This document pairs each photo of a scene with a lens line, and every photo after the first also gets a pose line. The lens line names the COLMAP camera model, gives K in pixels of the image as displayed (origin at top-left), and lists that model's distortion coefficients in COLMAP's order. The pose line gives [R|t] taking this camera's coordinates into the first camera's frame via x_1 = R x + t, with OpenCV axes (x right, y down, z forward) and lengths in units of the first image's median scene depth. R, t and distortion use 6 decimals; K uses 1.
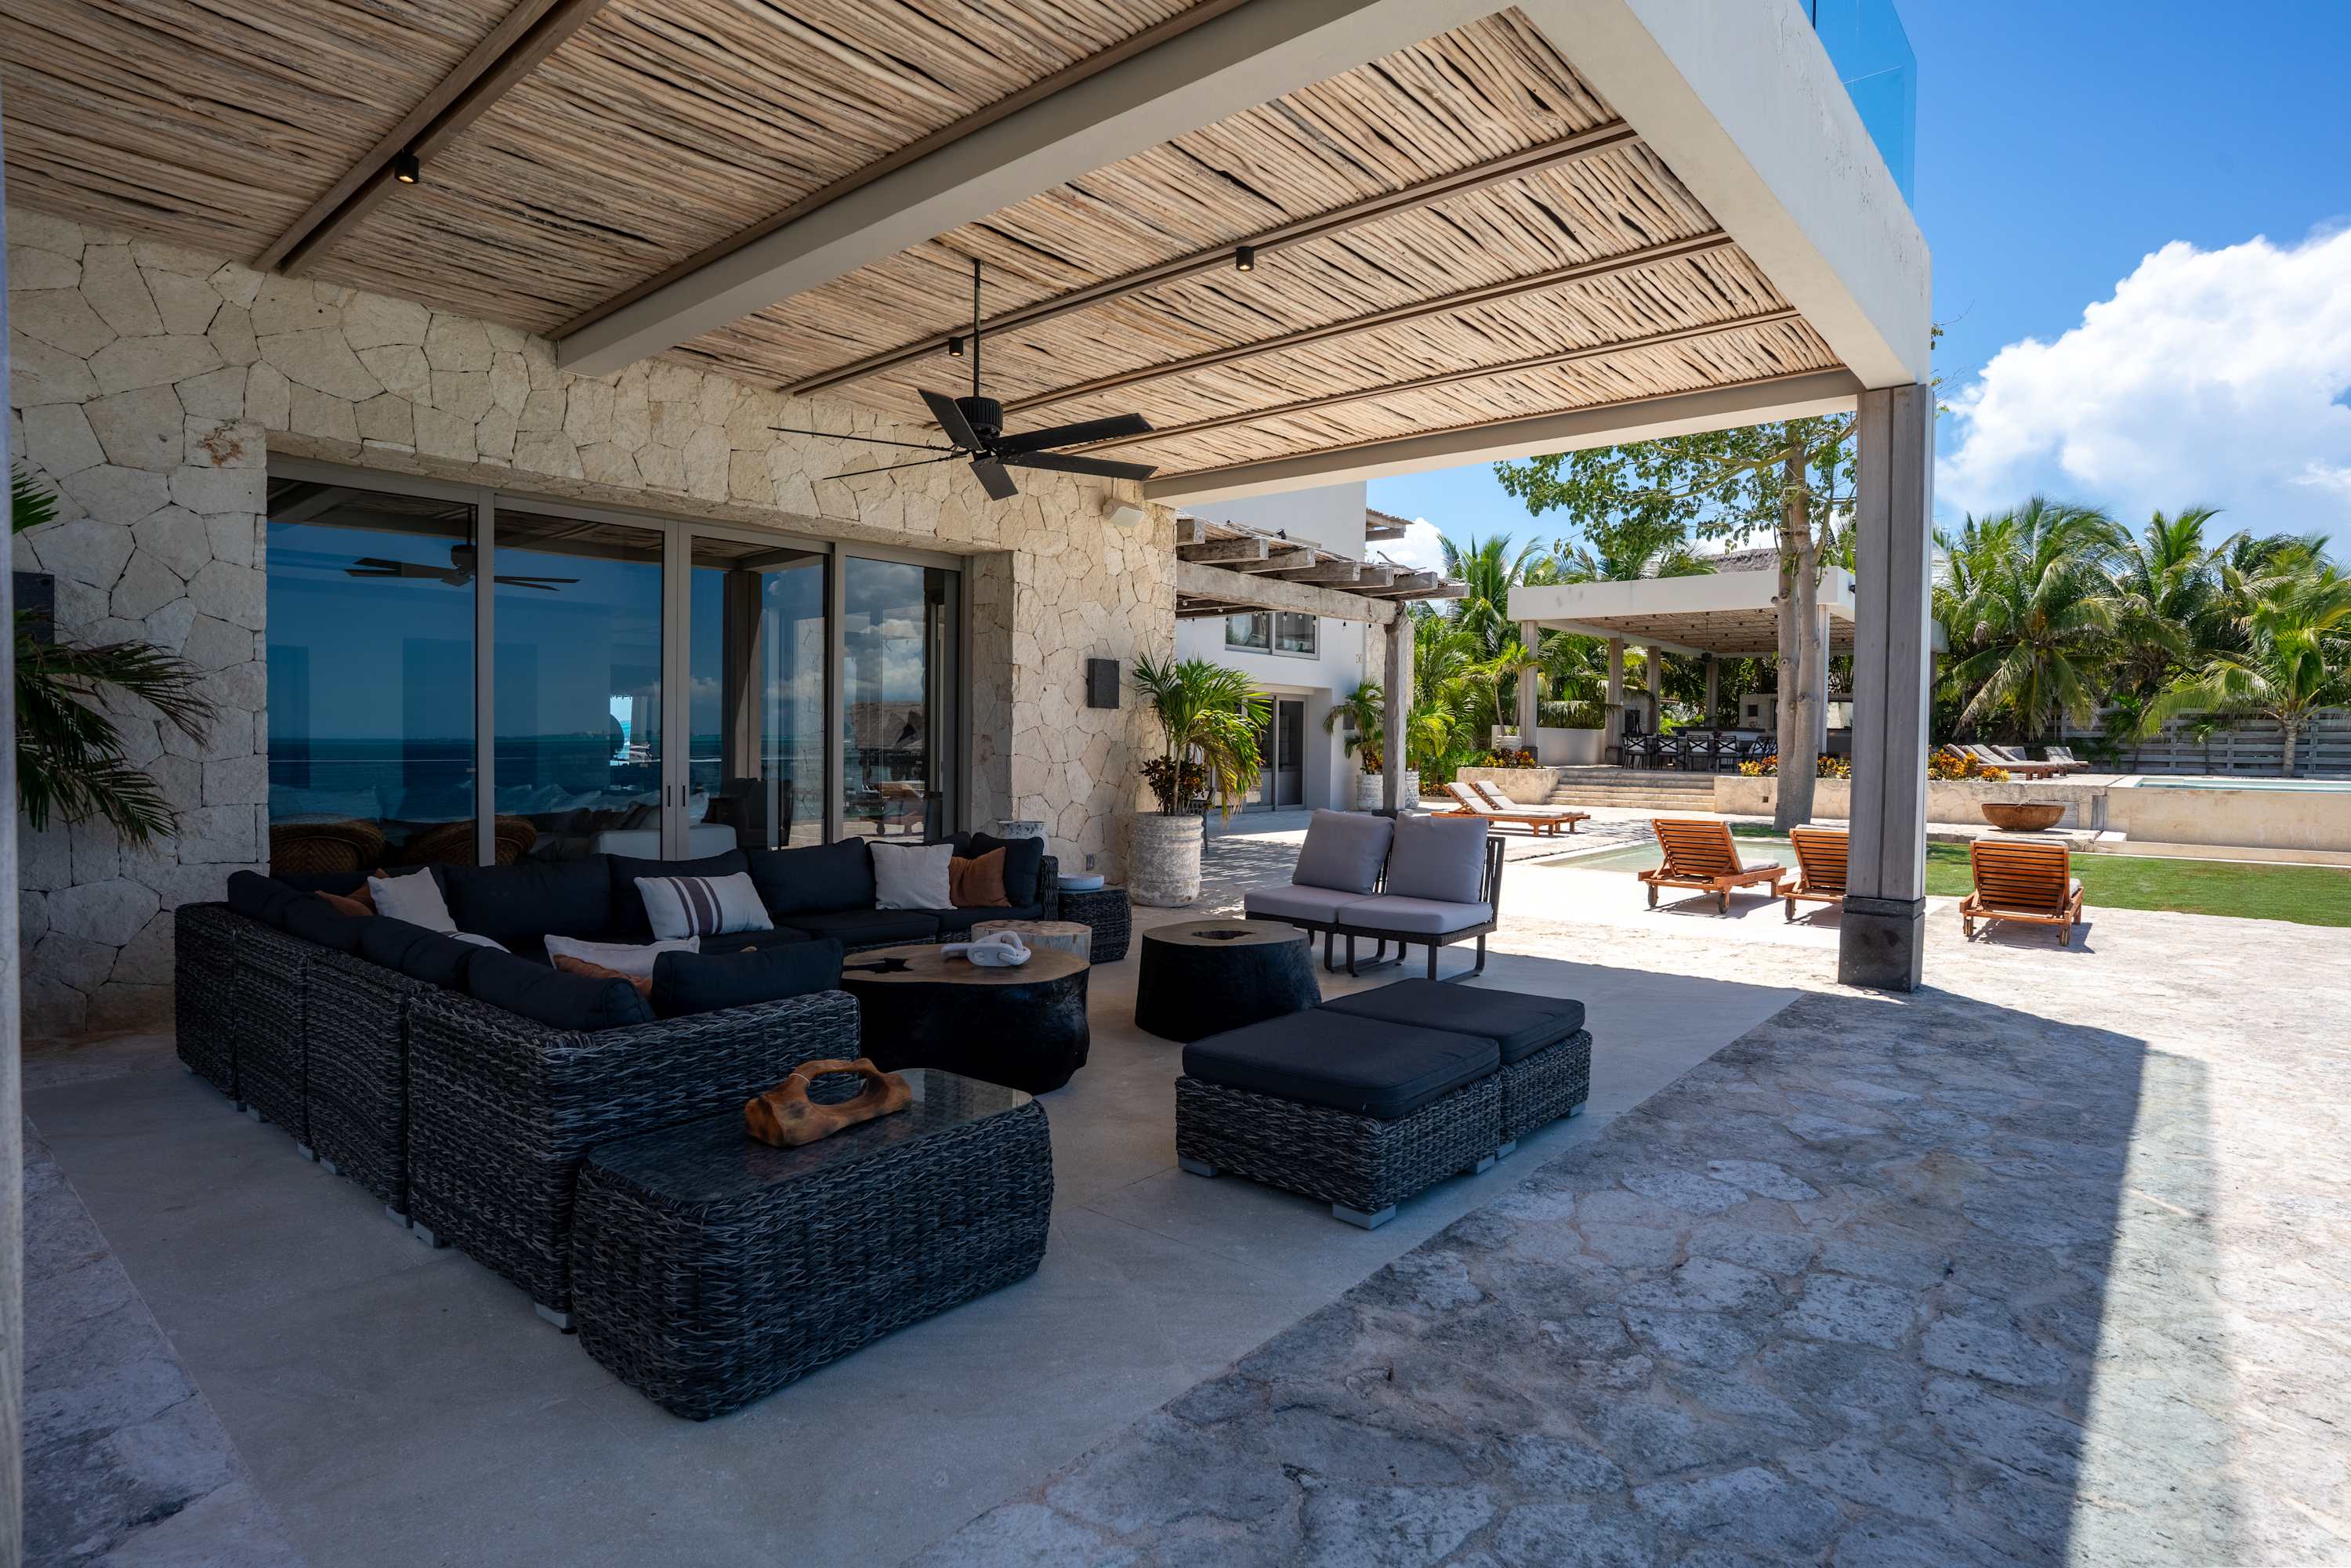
lens RADIAL K [[1212.9, 0, 1175.5], [0, 1212.9, 784.0], [0, 0, 1]] dist [-0.072192, 0.040740]
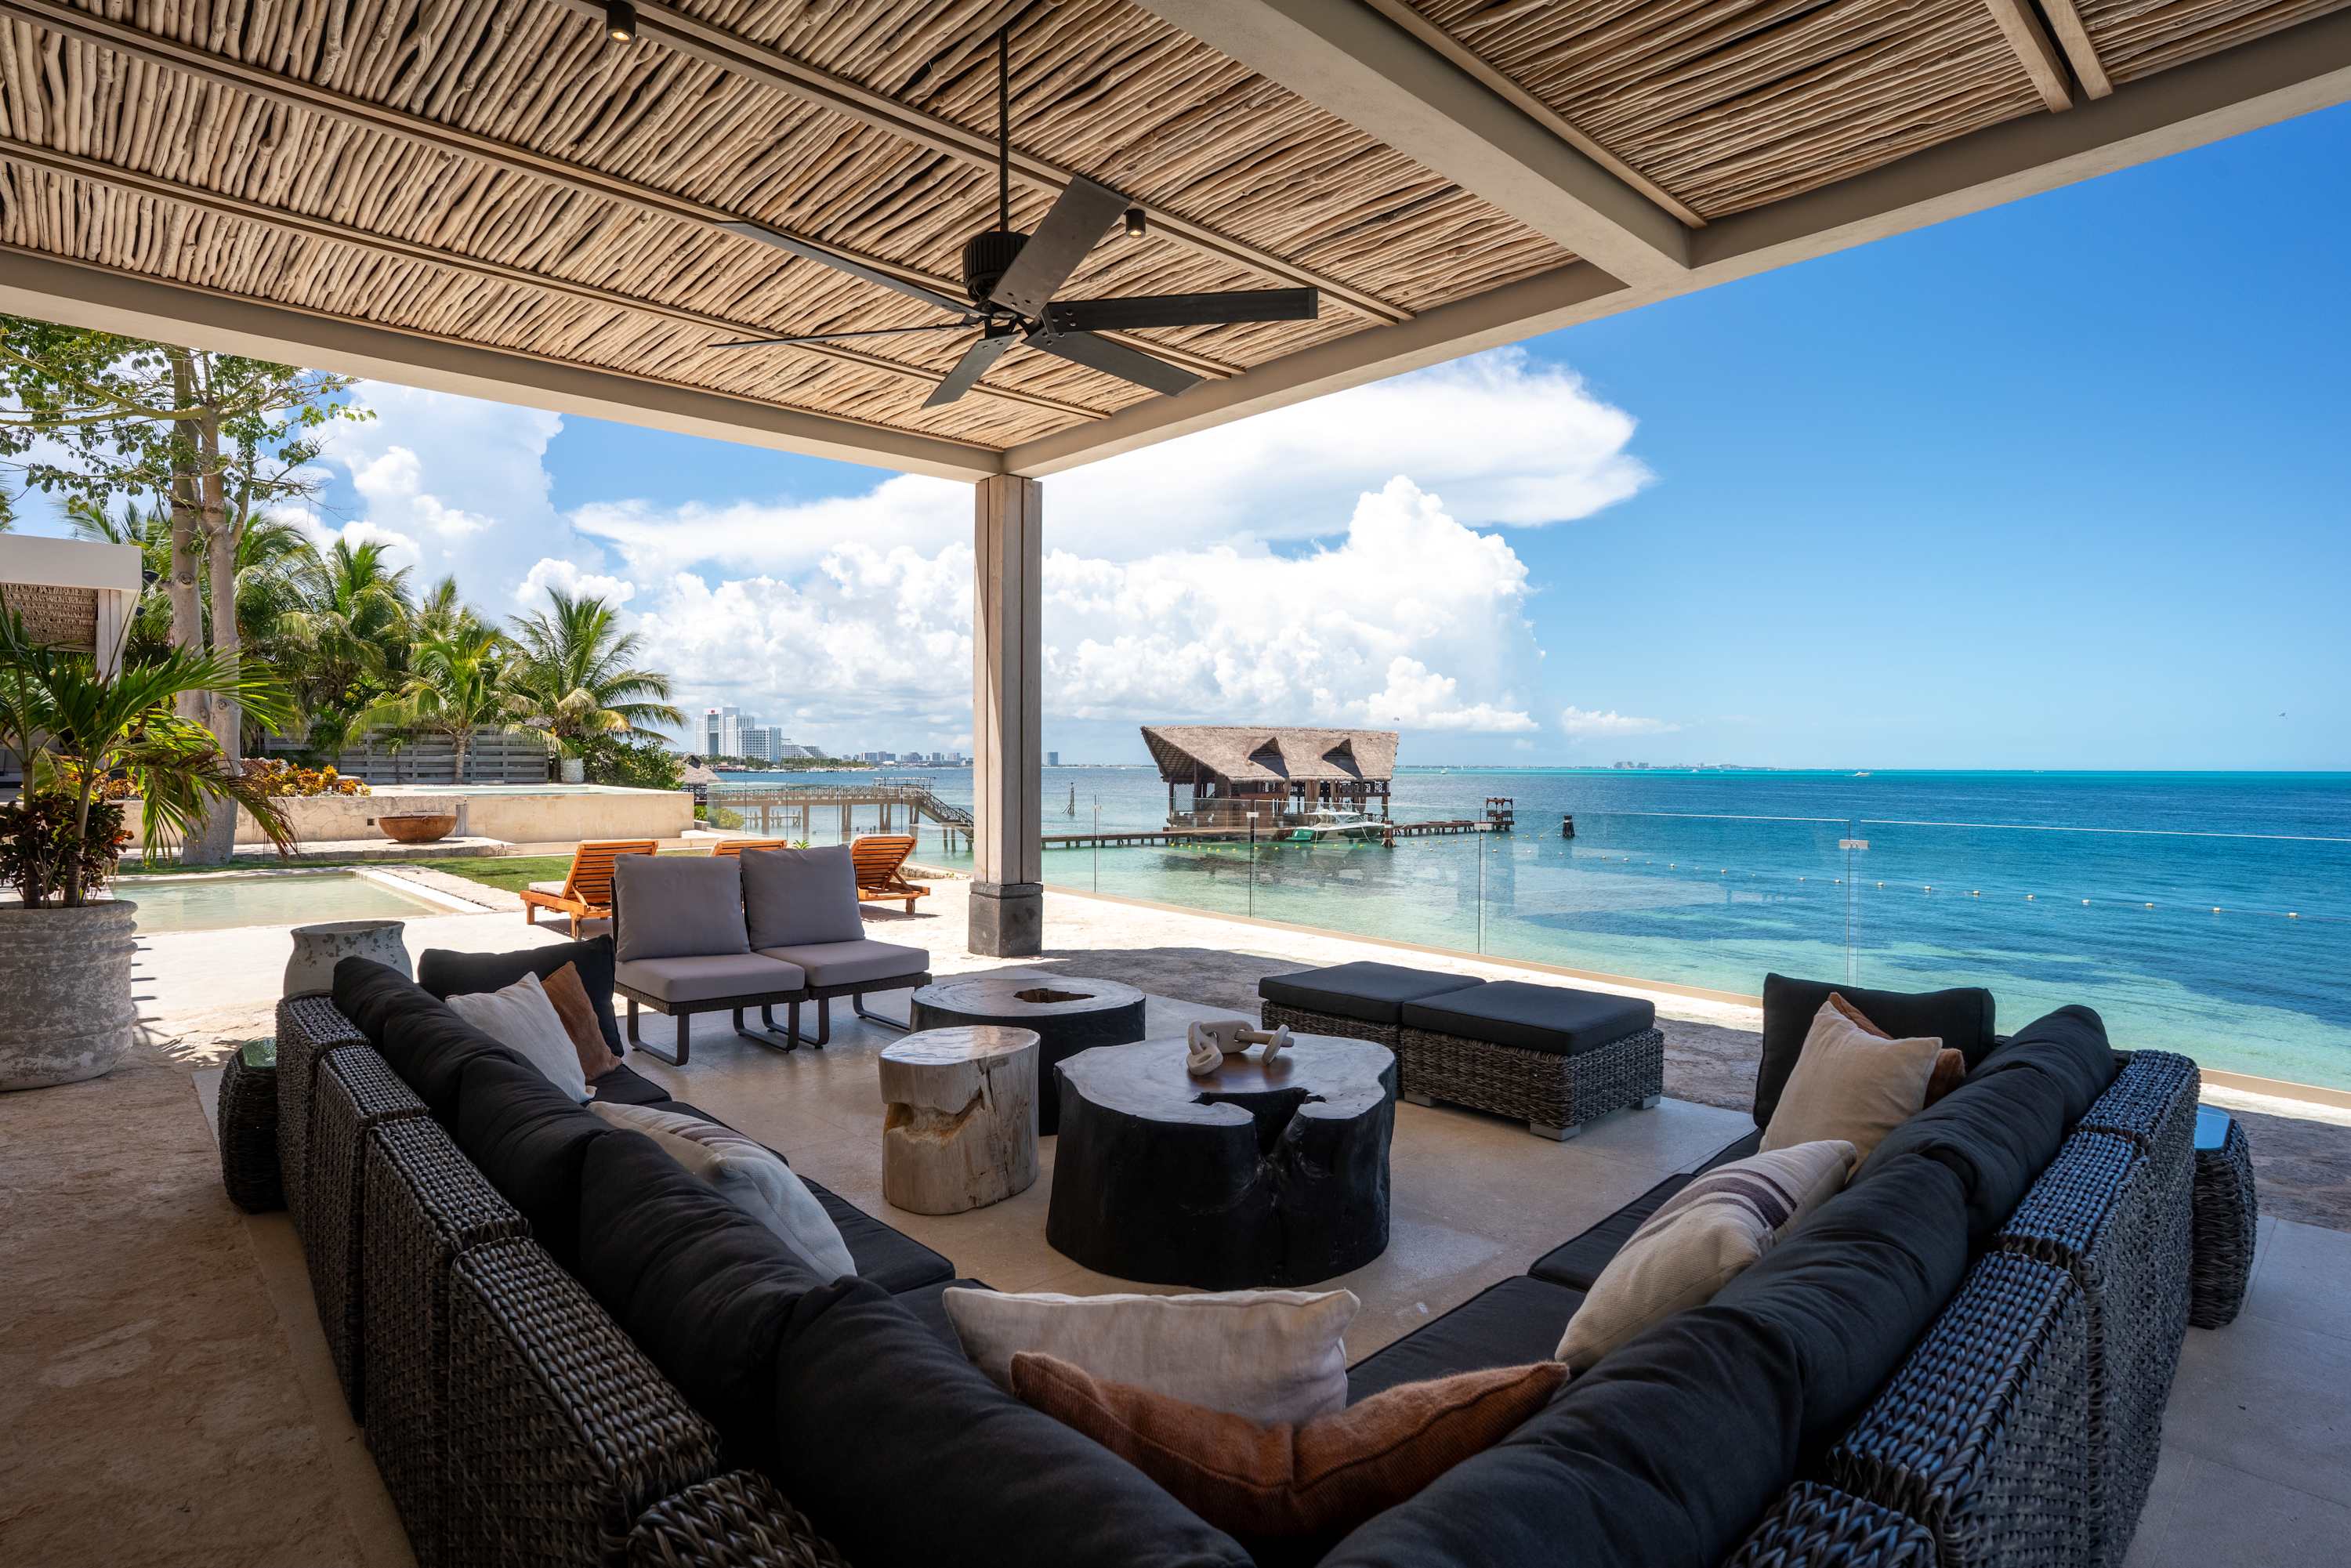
lens RADIAL K [[1212.9, 0, 1175.5], [0, 1212.9, 784.0], [0, 0, 1]] dist [-0.072192, 0.040740]
pose [[0.139253, -0.024585, 0.989952, -0.123618], [0.033430, 0.999239, 0.020113, -0.005816], [-0.989692, 0.030293, 0.139969, 0.127993]]
